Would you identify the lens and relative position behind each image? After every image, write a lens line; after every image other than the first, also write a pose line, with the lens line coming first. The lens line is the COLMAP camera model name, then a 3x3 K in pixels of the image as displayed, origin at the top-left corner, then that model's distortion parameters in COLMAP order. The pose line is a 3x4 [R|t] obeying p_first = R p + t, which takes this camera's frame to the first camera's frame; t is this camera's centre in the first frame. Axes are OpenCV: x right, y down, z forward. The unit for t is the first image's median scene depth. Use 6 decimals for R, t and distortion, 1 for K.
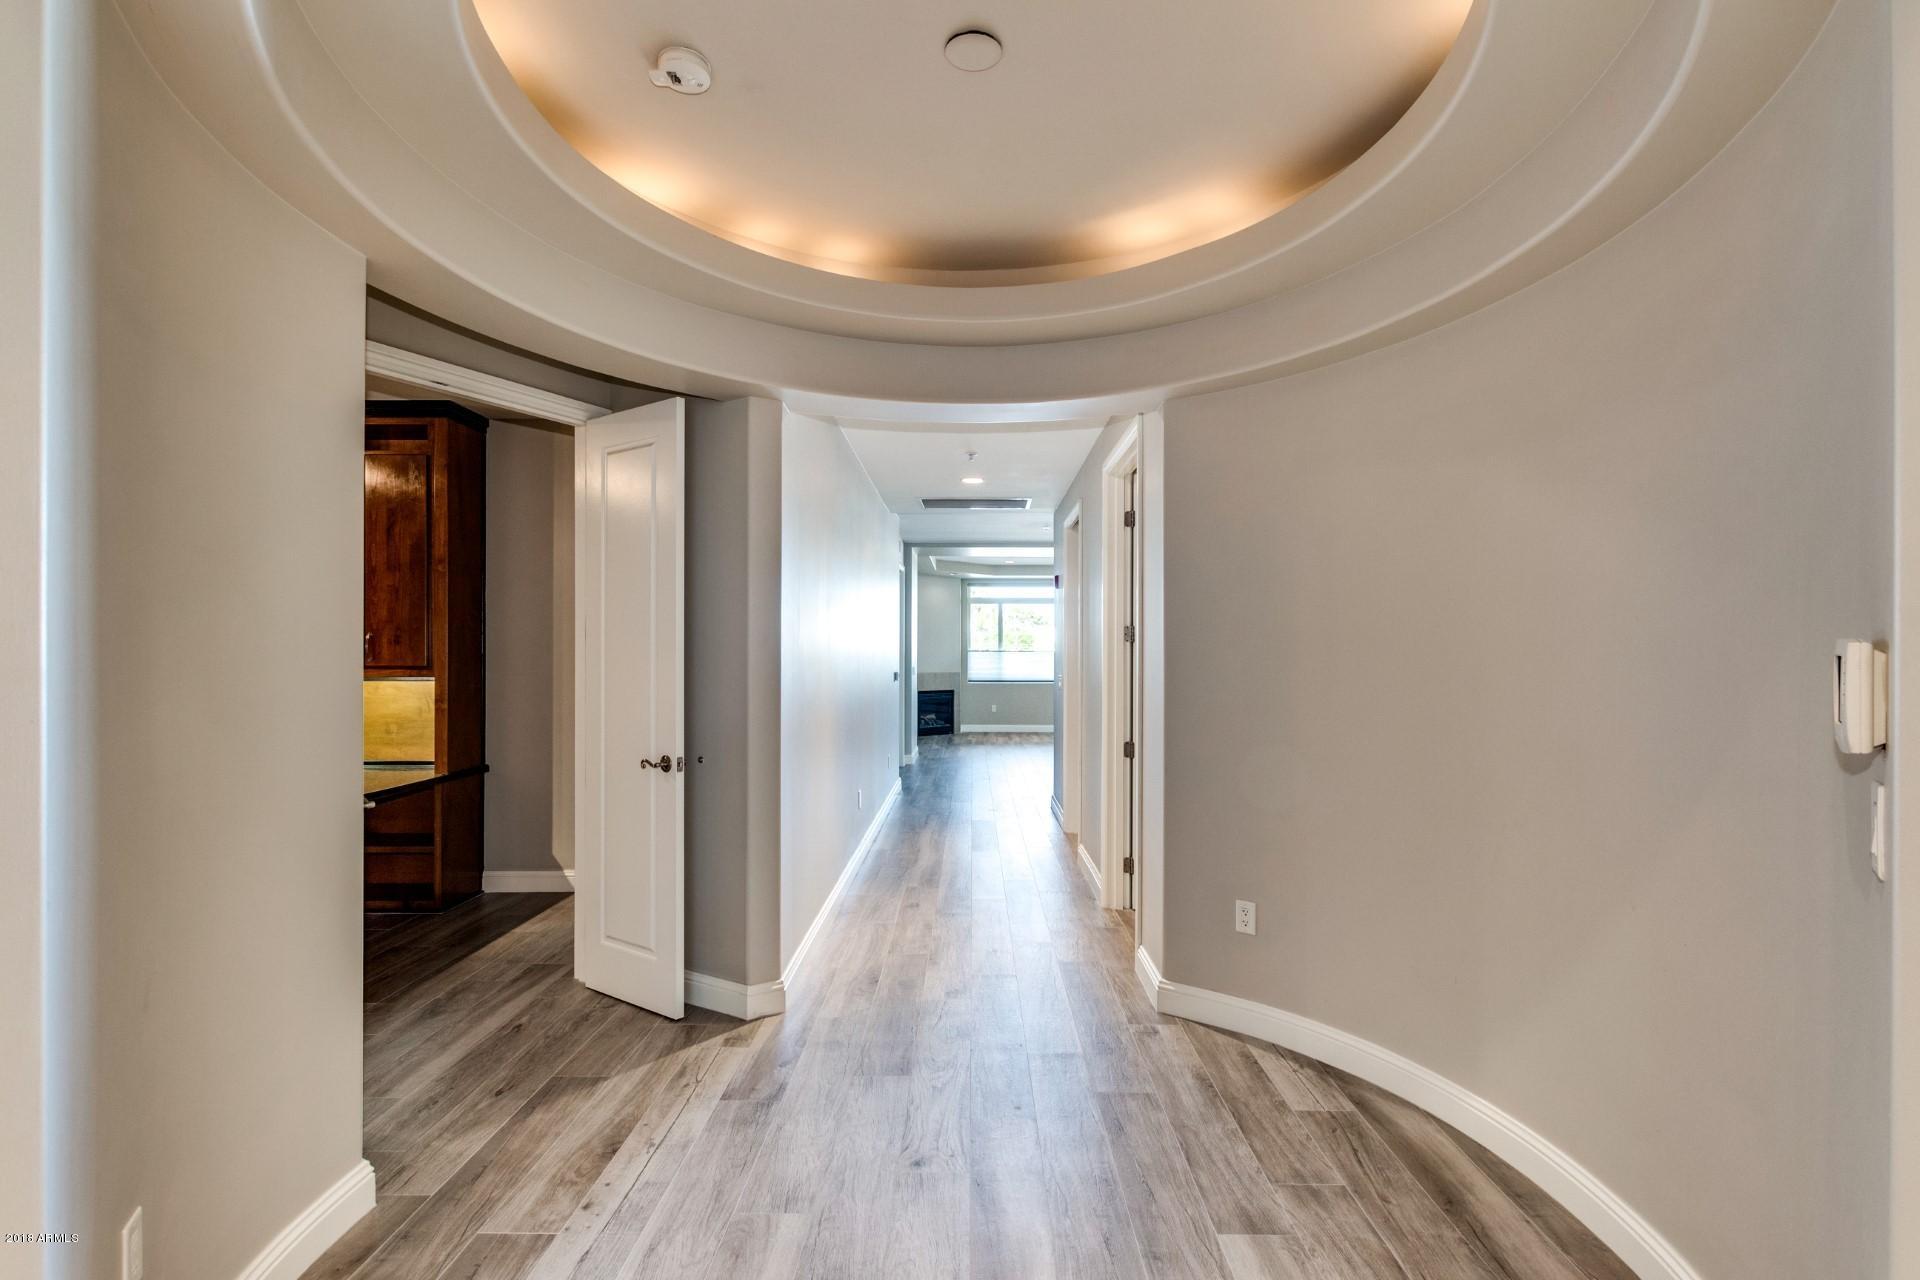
lens RADIAL K [[889.1, 0, 963.0], [0, 889.1, 650.6], [0, 0, 1]] dist [-0.001189, -0.000751]
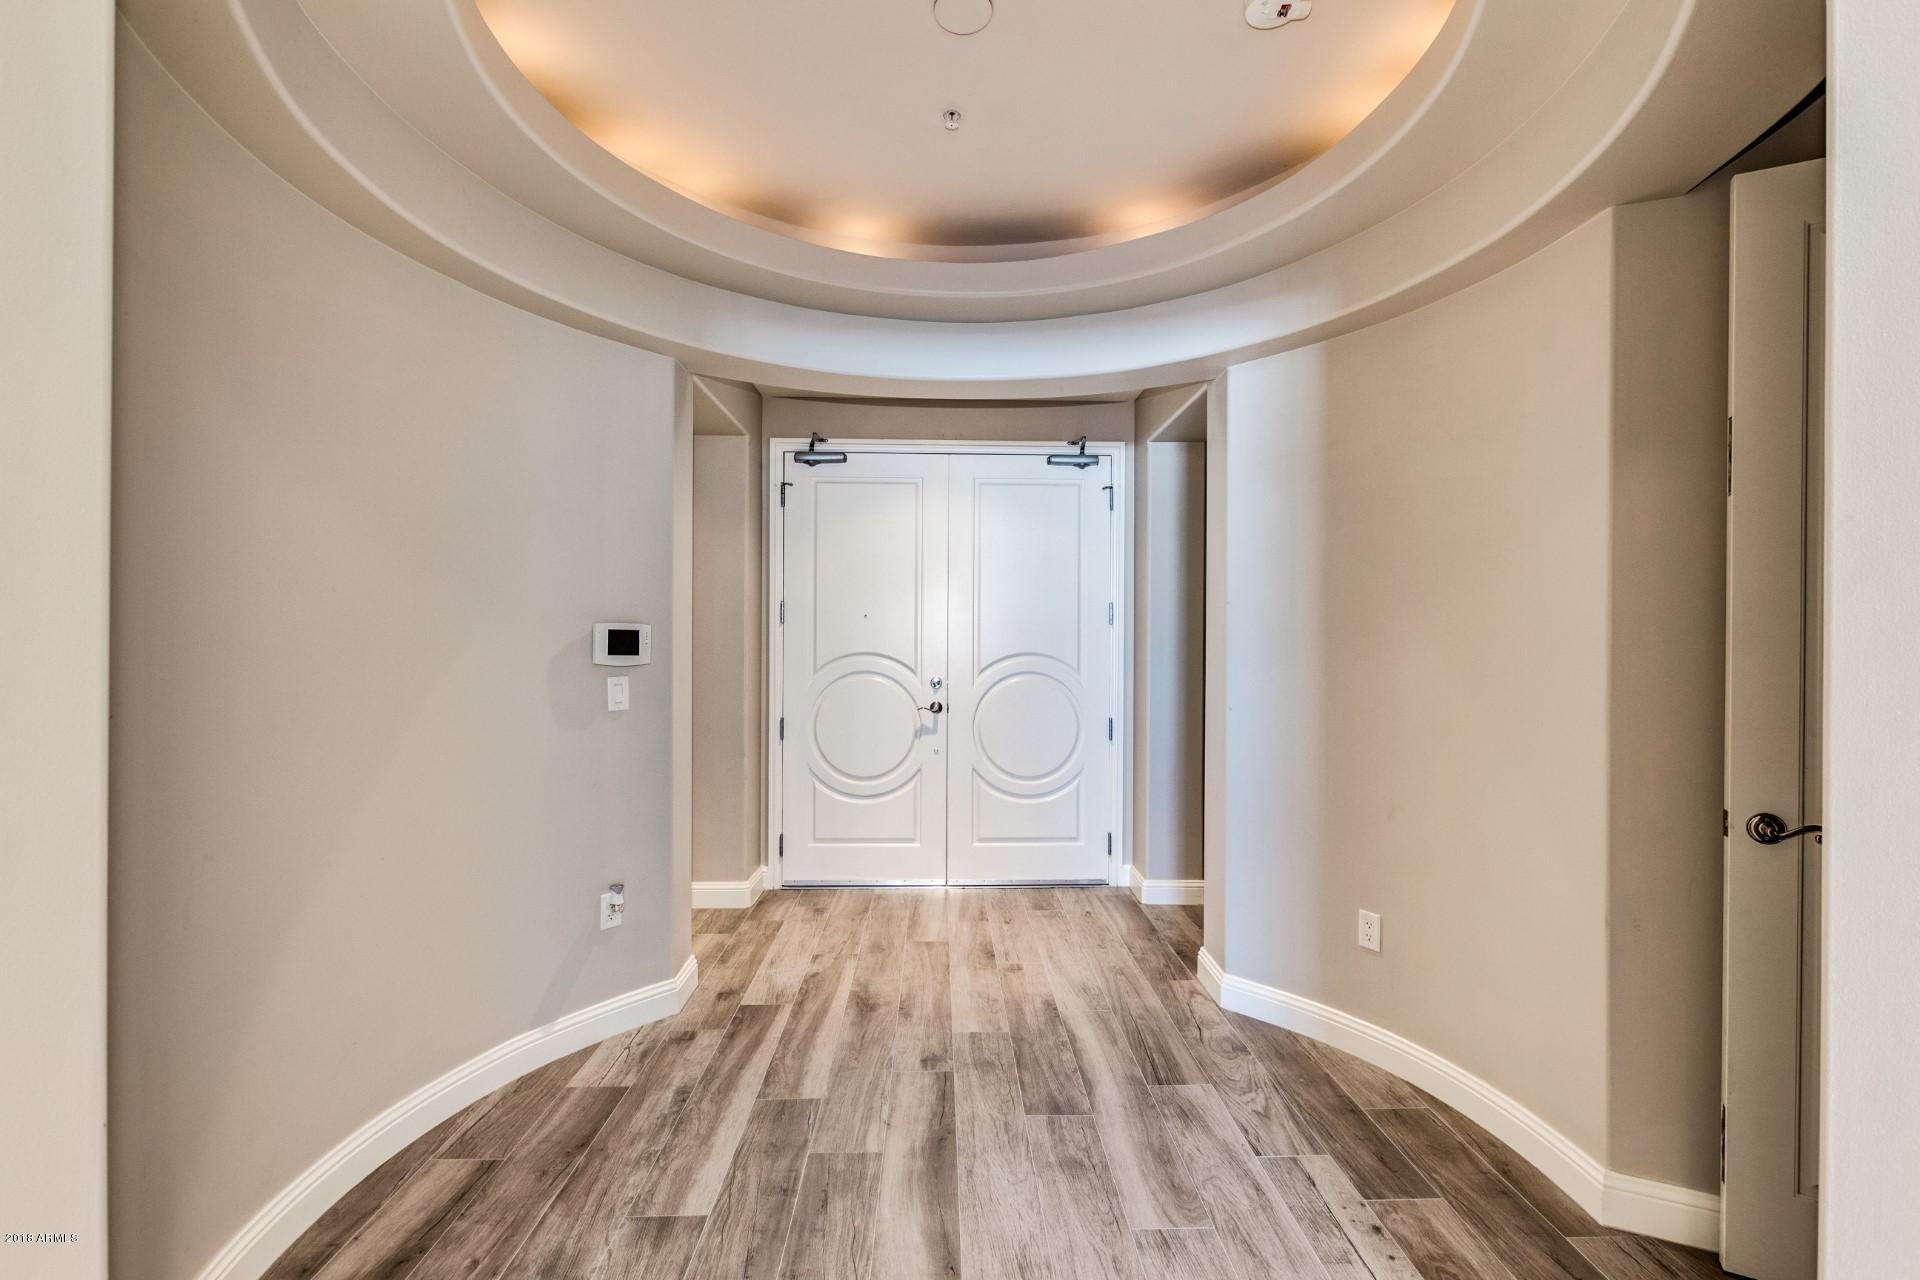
lens RADIAL K [[888.0, 0, 960.6], [0, 888.0, 647.7], [0, 0, 1]] dist [0.005251, -0.002268]
pose [[-0.999545, -0.004118, -0.029878, 0.037960], [-0.004193, 0.999988, 0.002464, 0.024414], [0.029867, 0.002588, -0.999551, 1.959441]]
